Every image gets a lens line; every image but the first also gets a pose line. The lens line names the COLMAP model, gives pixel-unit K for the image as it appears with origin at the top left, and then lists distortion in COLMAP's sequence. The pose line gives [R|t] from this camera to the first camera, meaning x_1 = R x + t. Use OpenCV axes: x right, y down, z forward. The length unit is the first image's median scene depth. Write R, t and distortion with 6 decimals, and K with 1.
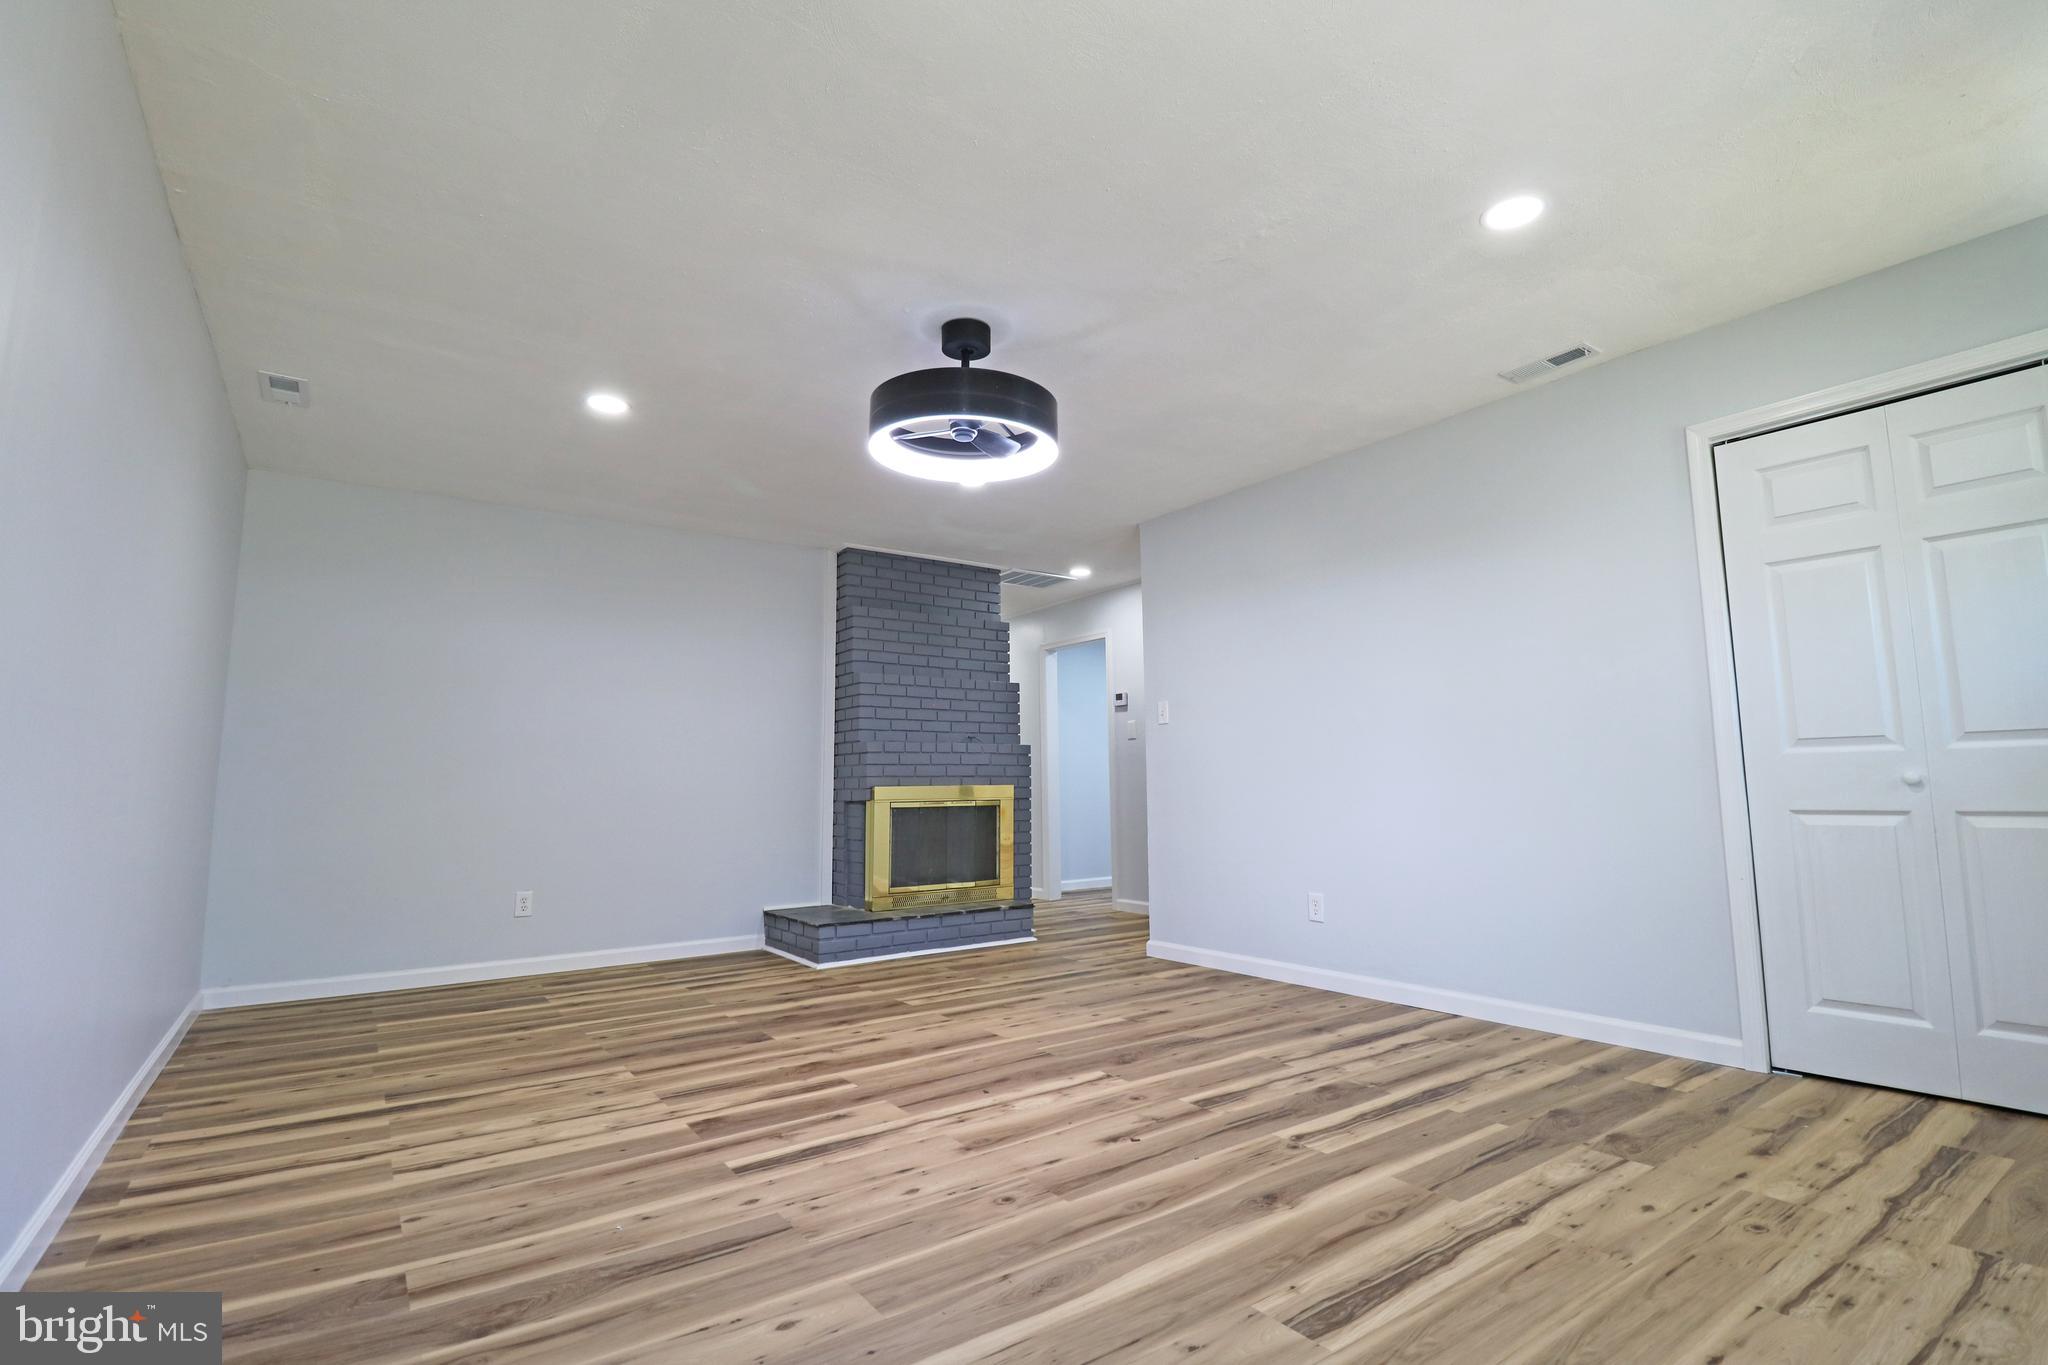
lens RADIAL K [[951.5, 0, 1036.2], [0, 951.5, 670.4], [0, 0, 1]] dist [0.001538, -0.013456]
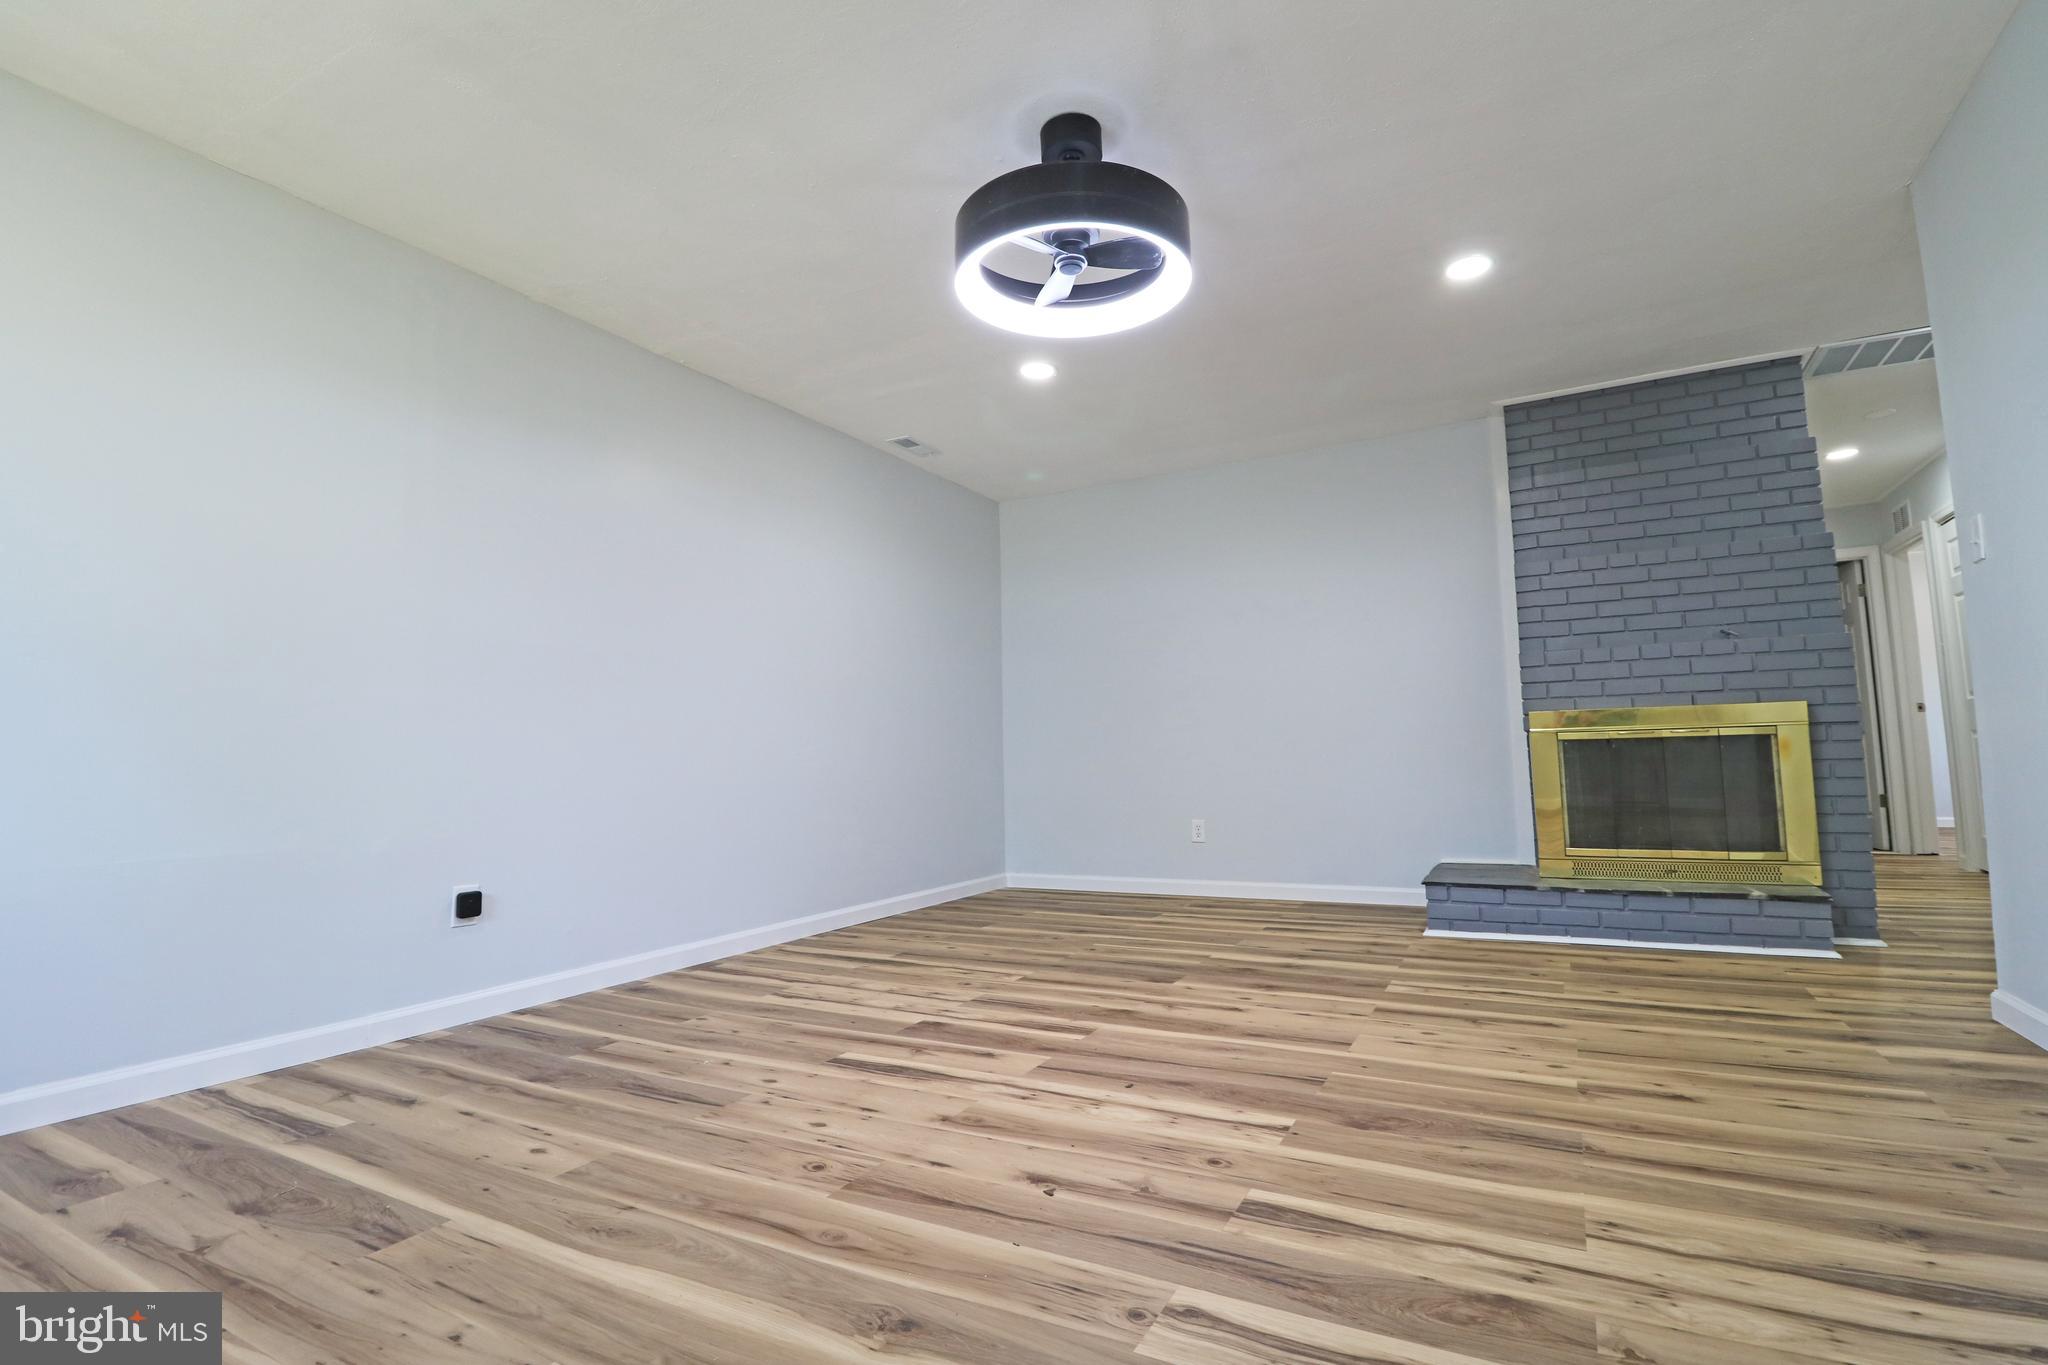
lens RADIAL K [[951.5, 0, 1036.2], [0, 951.5, 670.4], [0, 0, 1]] dist [0.001538, -0.013456]
pose [[0.436463, -0.081265, -0.896045, 0.669481], [0.127702, 0.991425, -0.027712, 0.120897], [0.890613, -0.102332, 0.443098, 0.646264]]
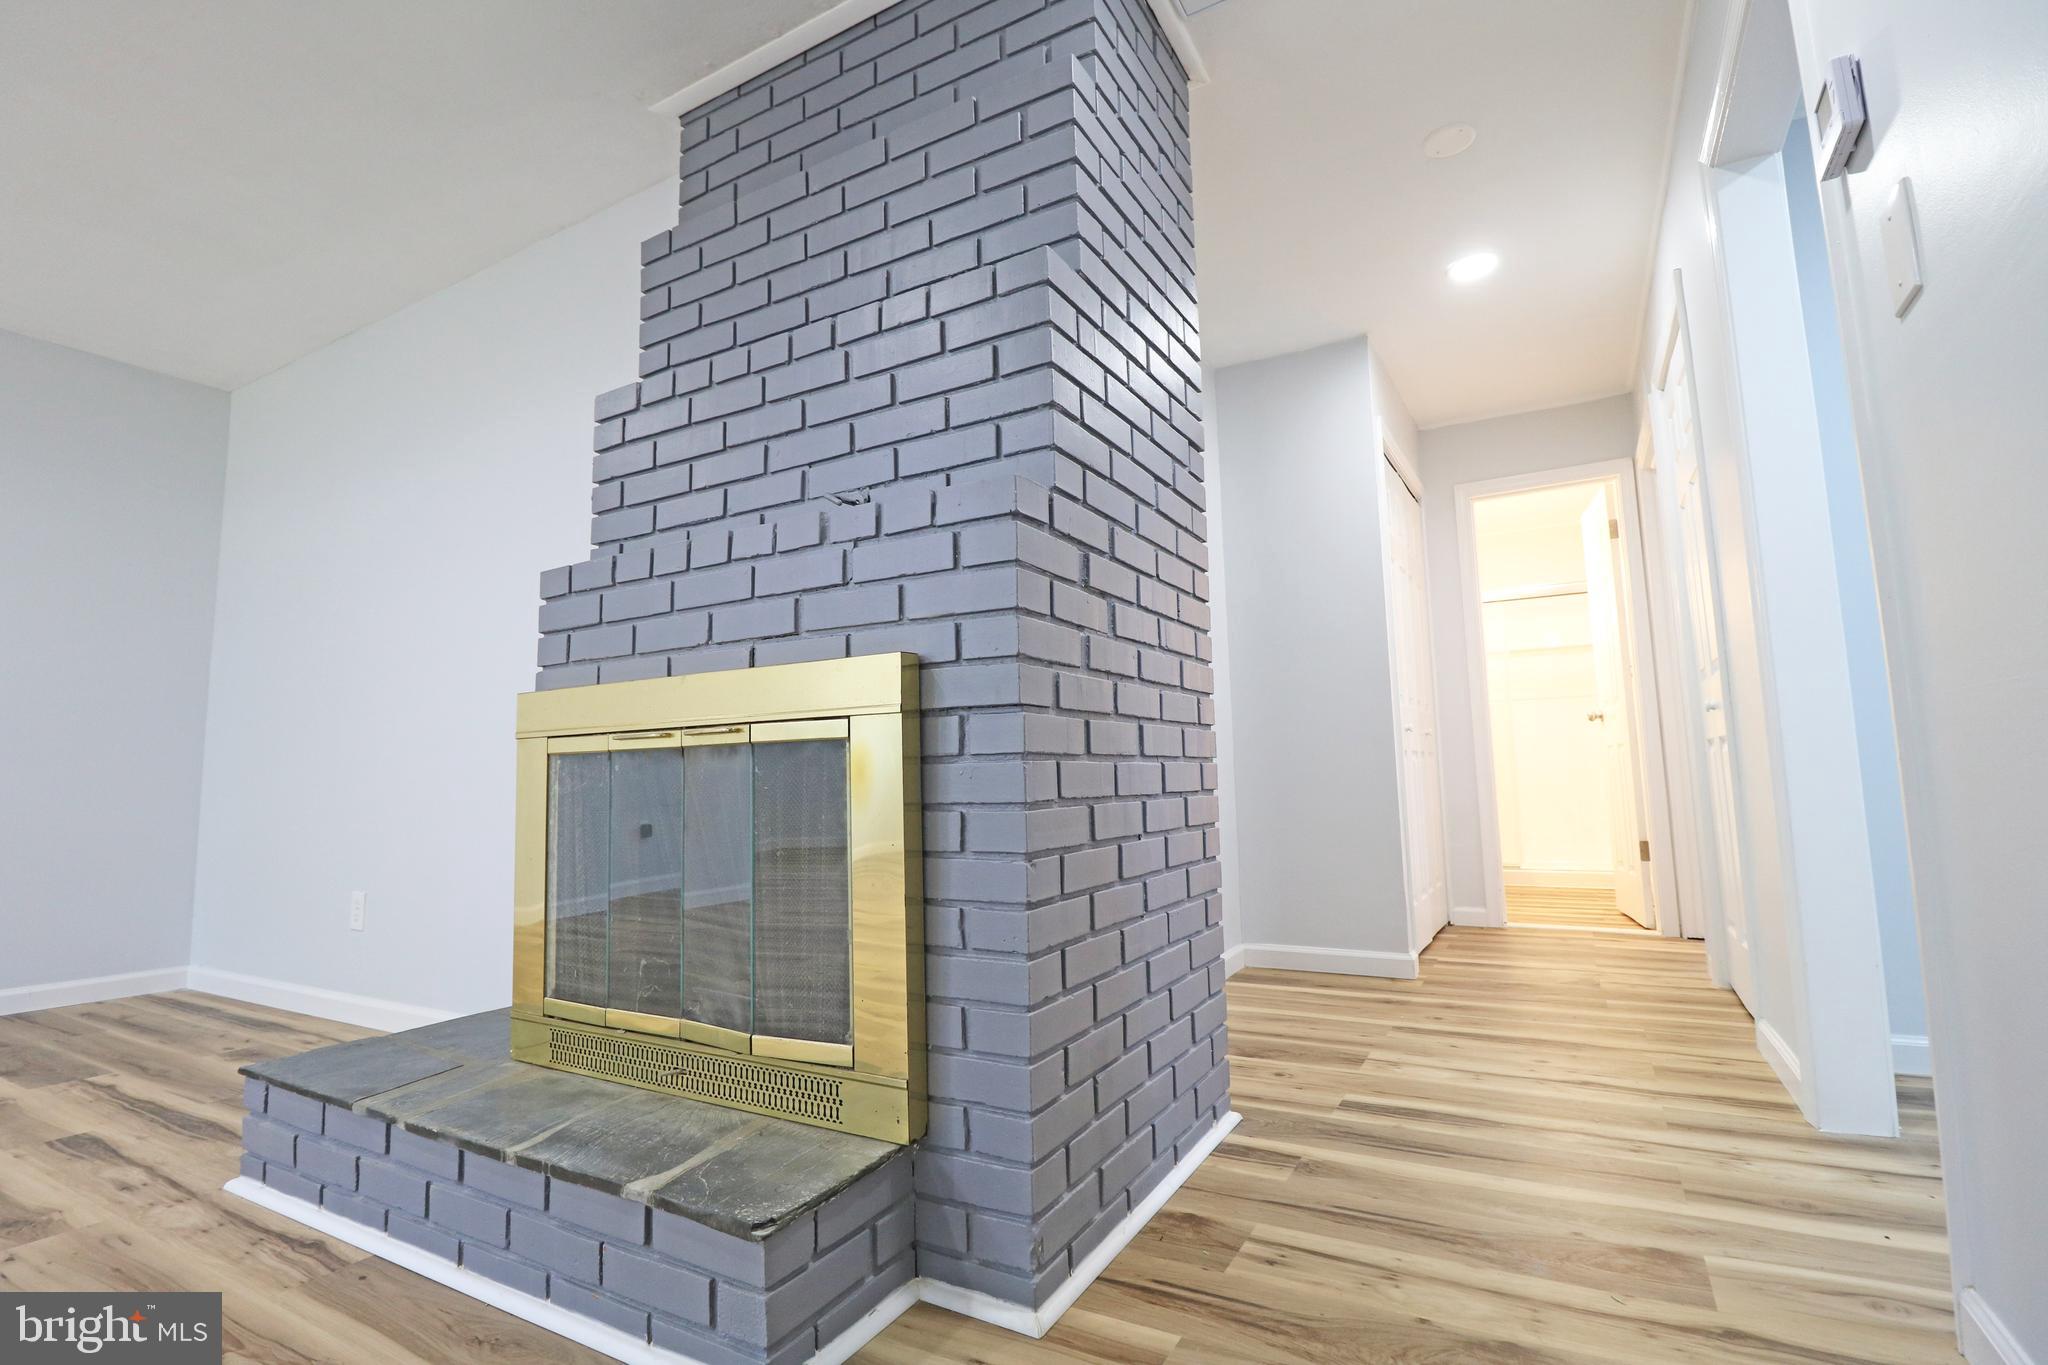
lens RADIAL K [[946.4, 0, 1032.5], [0, 946.4, 653.9], [0, 0, 1]] dist [0.000277, 0.019062]
pose [[0.419673, -0.106303, -0.901429, 0.442810], [0.131889, 0.989720, -0.055312, 0.302594], [0.898042, -0.095676, 0.429379, 2.031707]]
